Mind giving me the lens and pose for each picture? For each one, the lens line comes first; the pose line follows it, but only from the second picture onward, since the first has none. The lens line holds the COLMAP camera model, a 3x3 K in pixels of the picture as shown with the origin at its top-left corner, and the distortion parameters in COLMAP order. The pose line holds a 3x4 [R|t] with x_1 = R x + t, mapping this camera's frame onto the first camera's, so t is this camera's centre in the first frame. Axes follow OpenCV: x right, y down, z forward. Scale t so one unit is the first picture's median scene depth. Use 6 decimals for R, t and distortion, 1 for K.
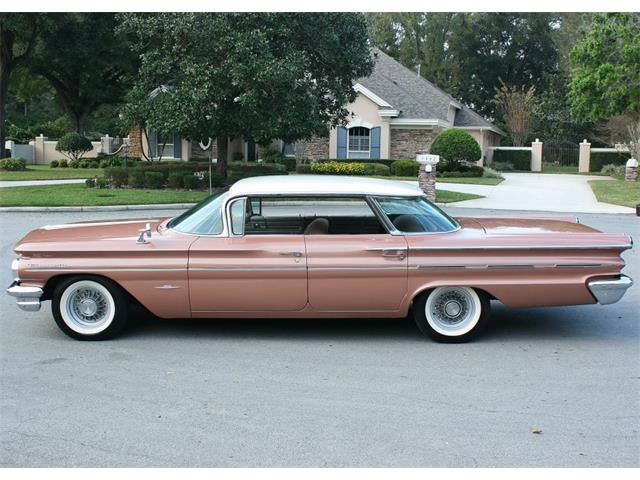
lens RADIAL K [[784.9, 0, 320.0], [0, 784.9, 240.0], [0, 0, 1]] dist [-0.089640, 0.039466]
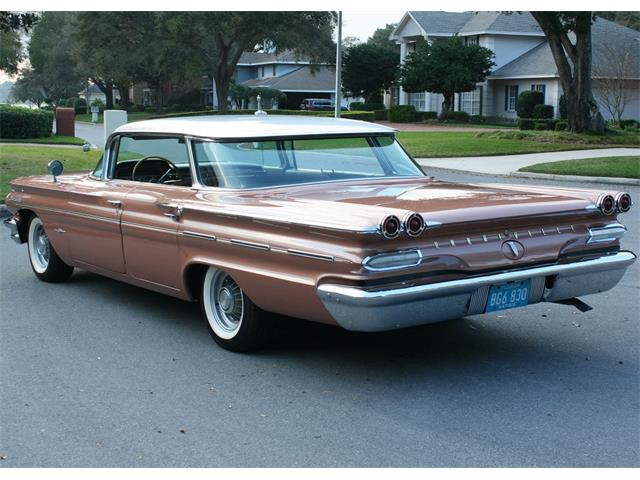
lens RADIAL K [[999.1, 0, 320.0], [0, 999.1, 240.0], [0, 0, 1]] dist [-0.041615, 0.044078]
pose [[0.582464, 0.095504, -0.807227, 0.924148], [-0.090881, 0.994499, 0.052084, -0.017992], [0.807760, 0.043024, 0.587939, 0.540976]]
